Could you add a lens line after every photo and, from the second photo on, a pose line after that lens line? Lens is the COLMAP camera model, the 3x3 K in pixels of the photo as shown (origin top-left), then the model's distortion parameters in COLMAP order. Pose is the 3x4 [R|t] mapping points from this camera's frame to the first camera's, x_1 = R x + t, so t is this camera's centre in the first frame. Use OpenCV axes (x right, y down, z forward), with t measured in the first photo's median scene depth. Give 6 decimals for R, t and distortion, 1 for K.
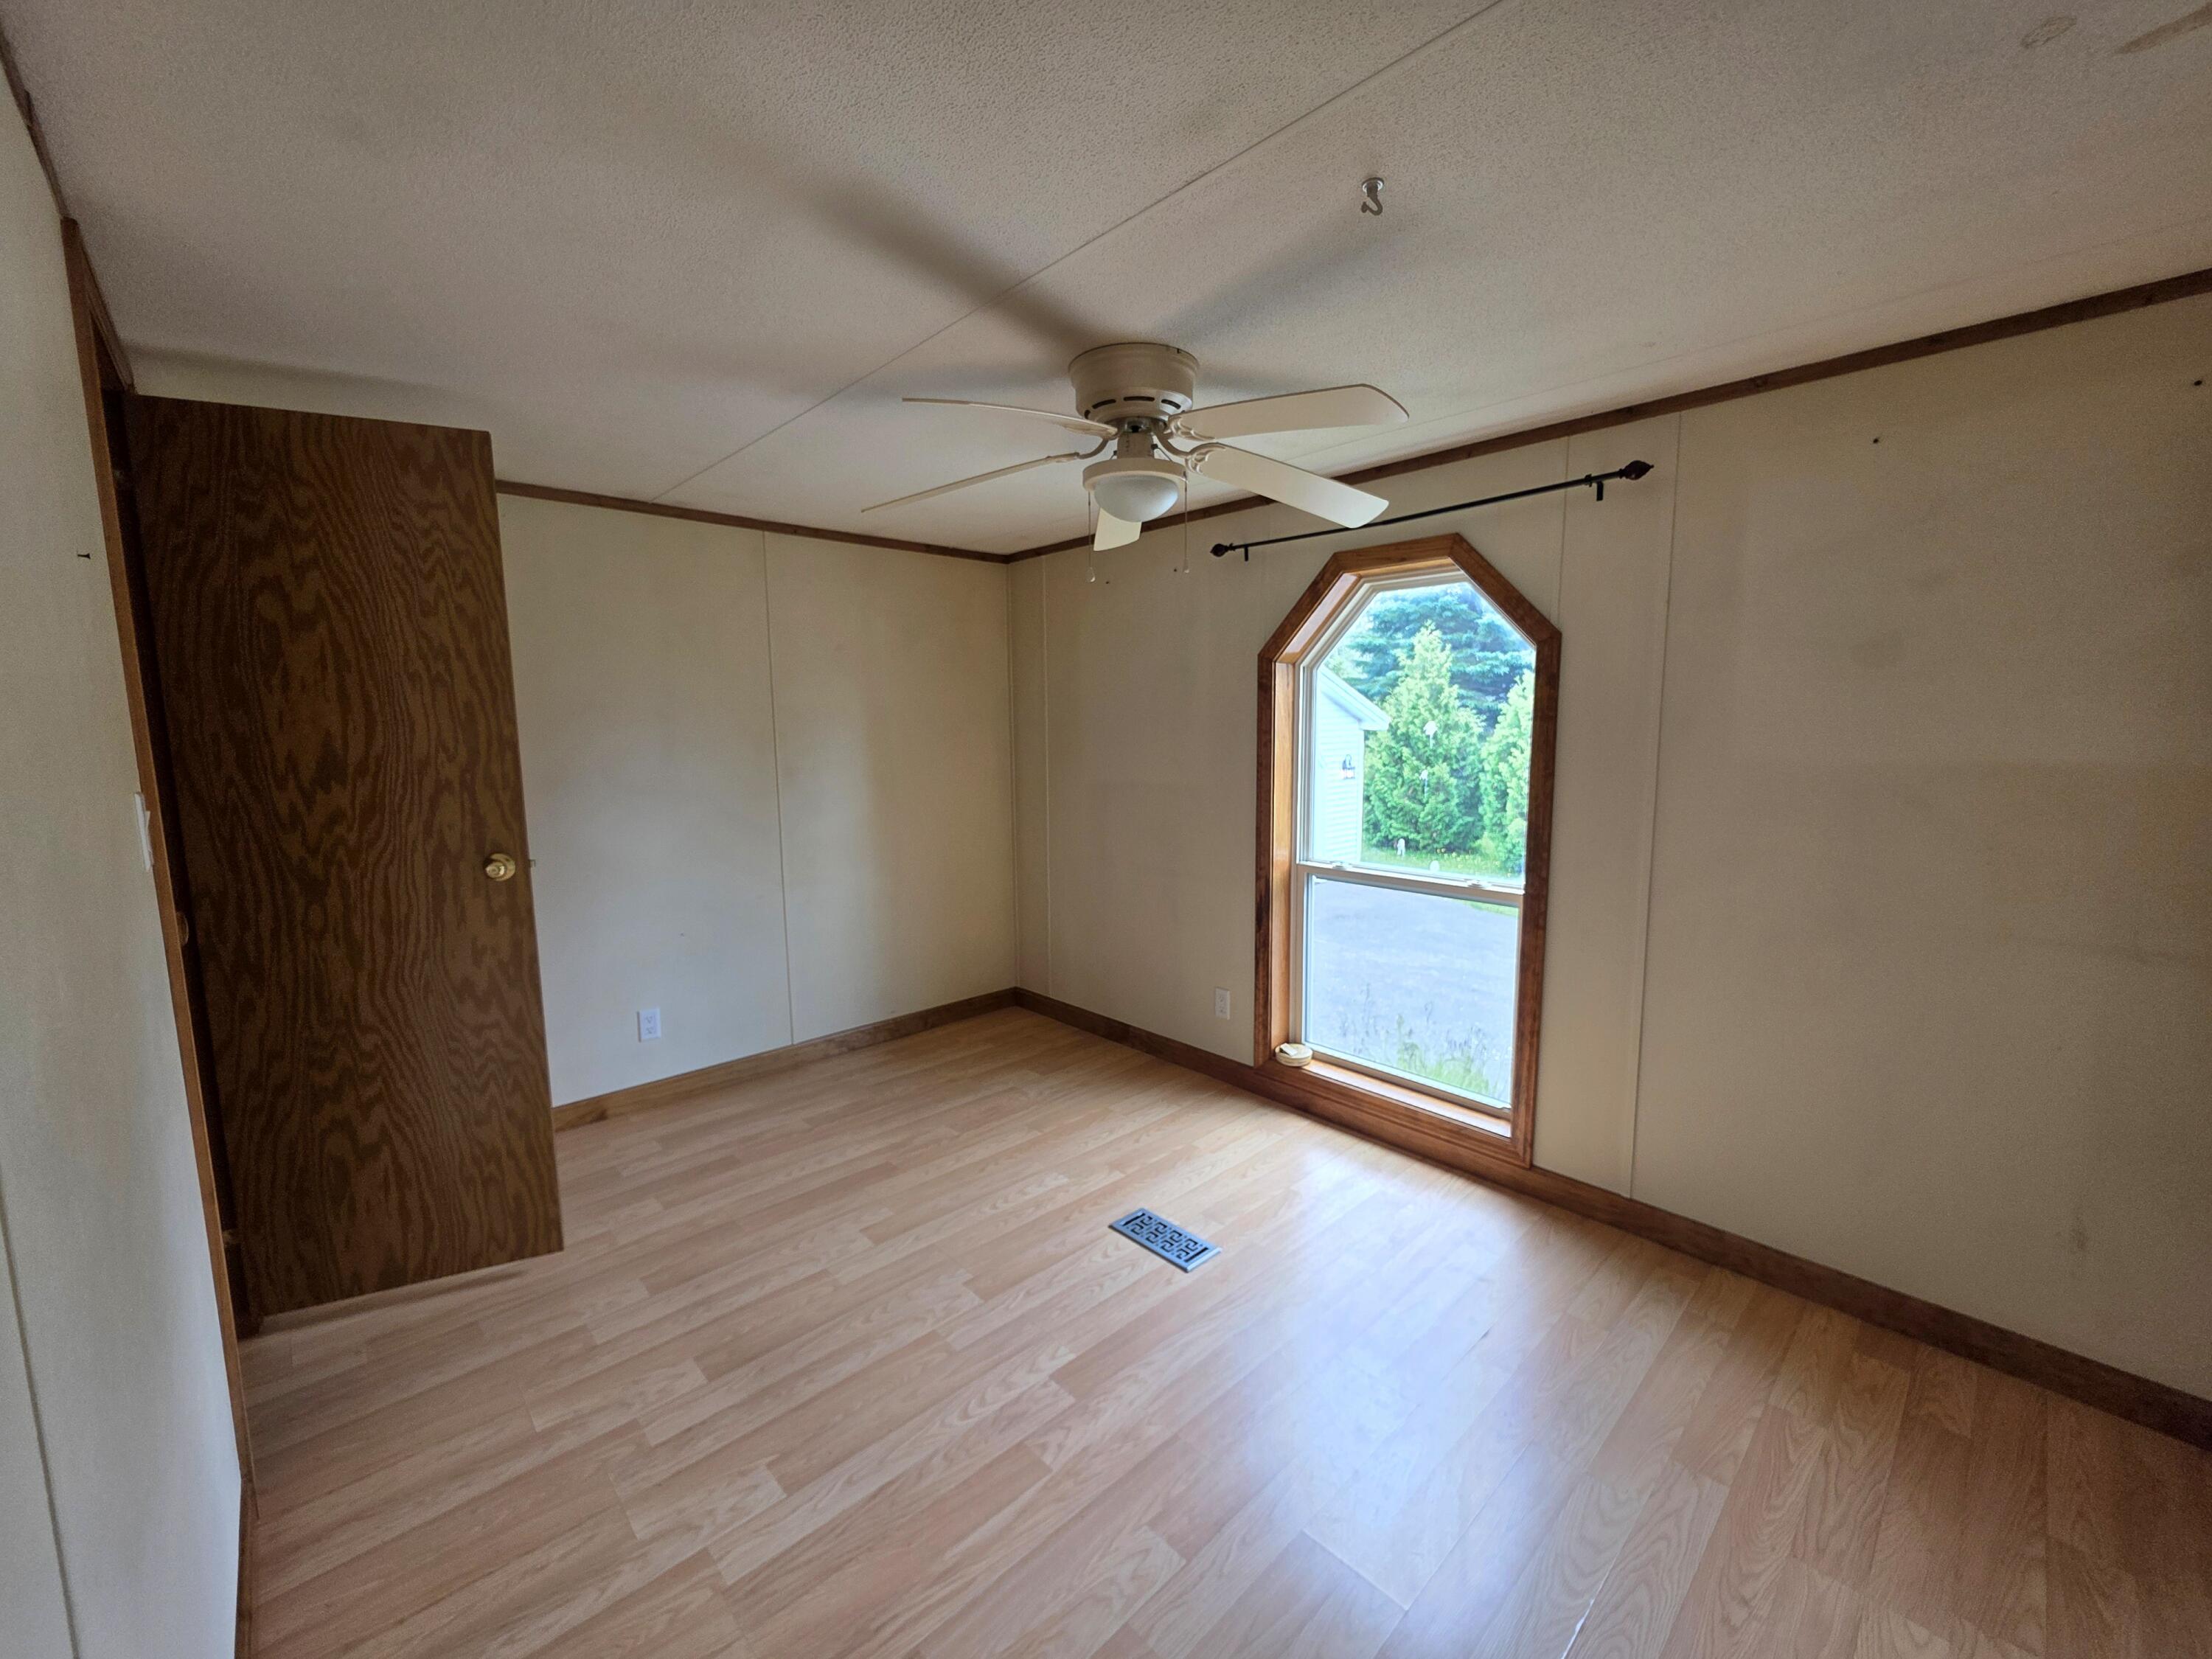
lens RADIAL K [[884.9, 0, 1104.3], [0, 884.9, 834.2], [0, 0, 1]] dist [0.004751, -0.002088]
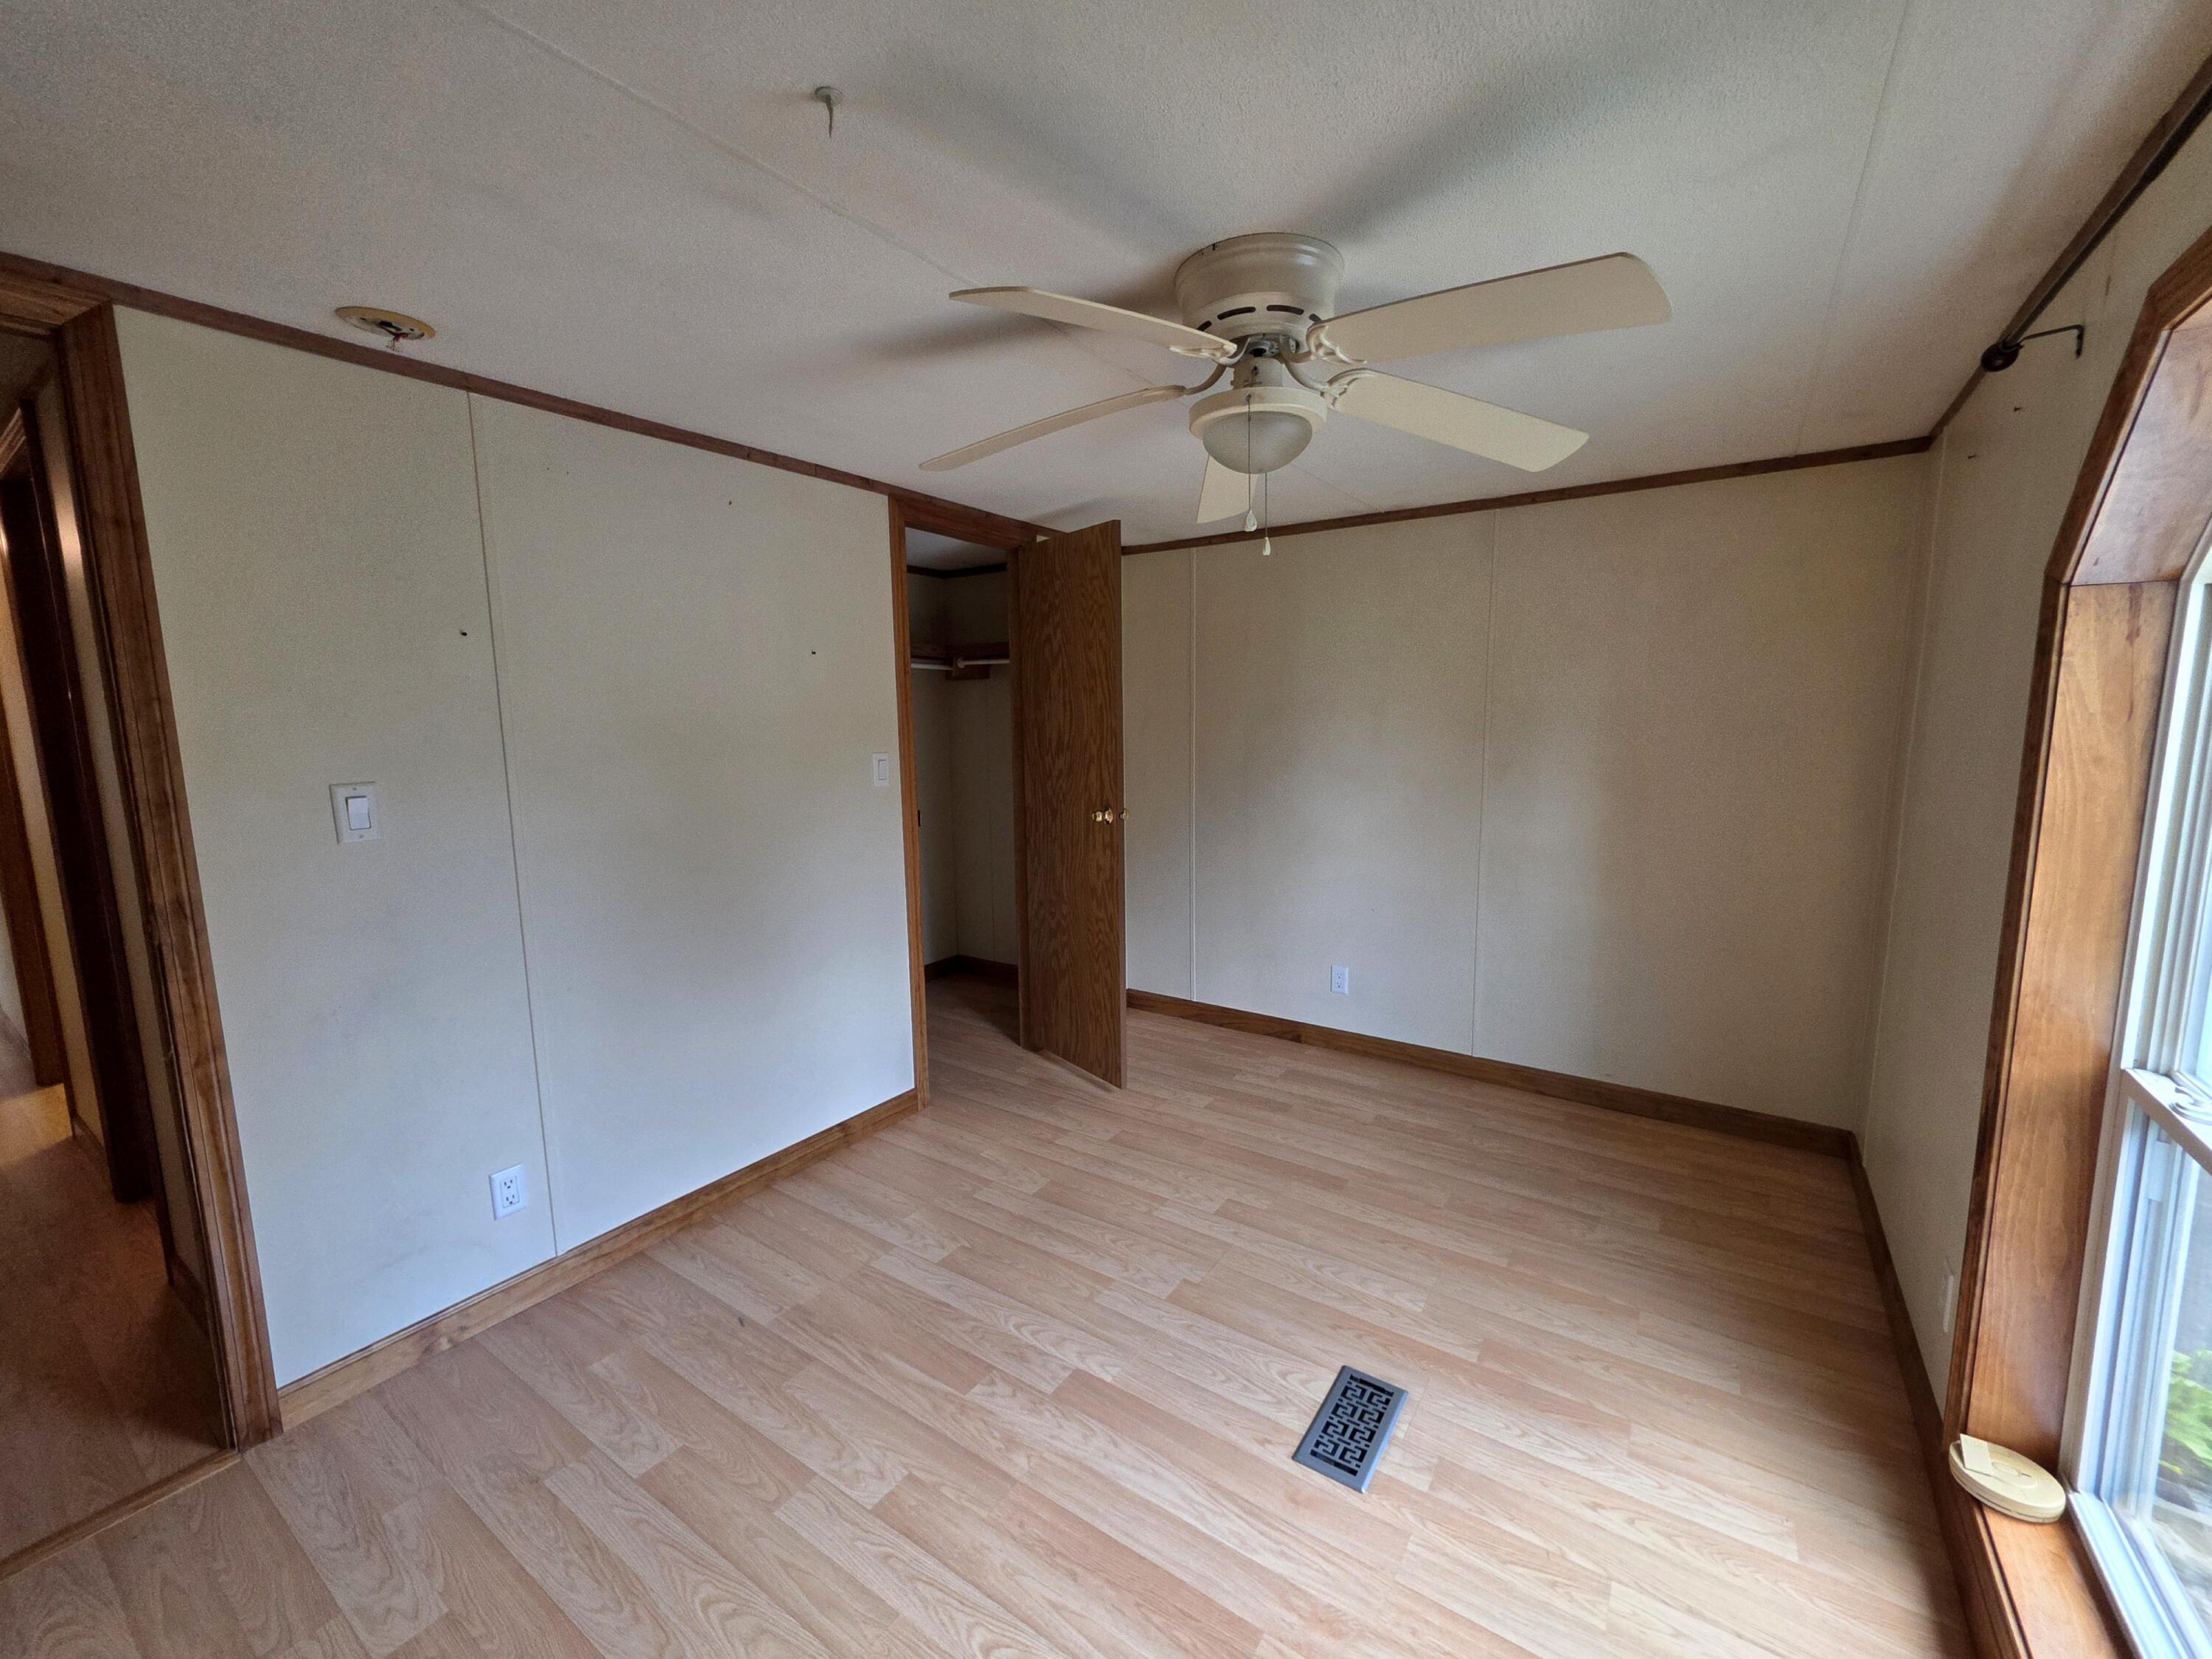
lens RADIAL K [[884.9, 0, 1118.3], [0, 884.9, 835.9], [0, 0, 1]] dist [0.004751, -0.002088]
pose [[0.227749, 0.141710, -0.963353, 0.757769], [-0.114272, 0.986406, 0.118086, -0.106971], [0.966991, 0.083191, 0.240846, 0.671485]]
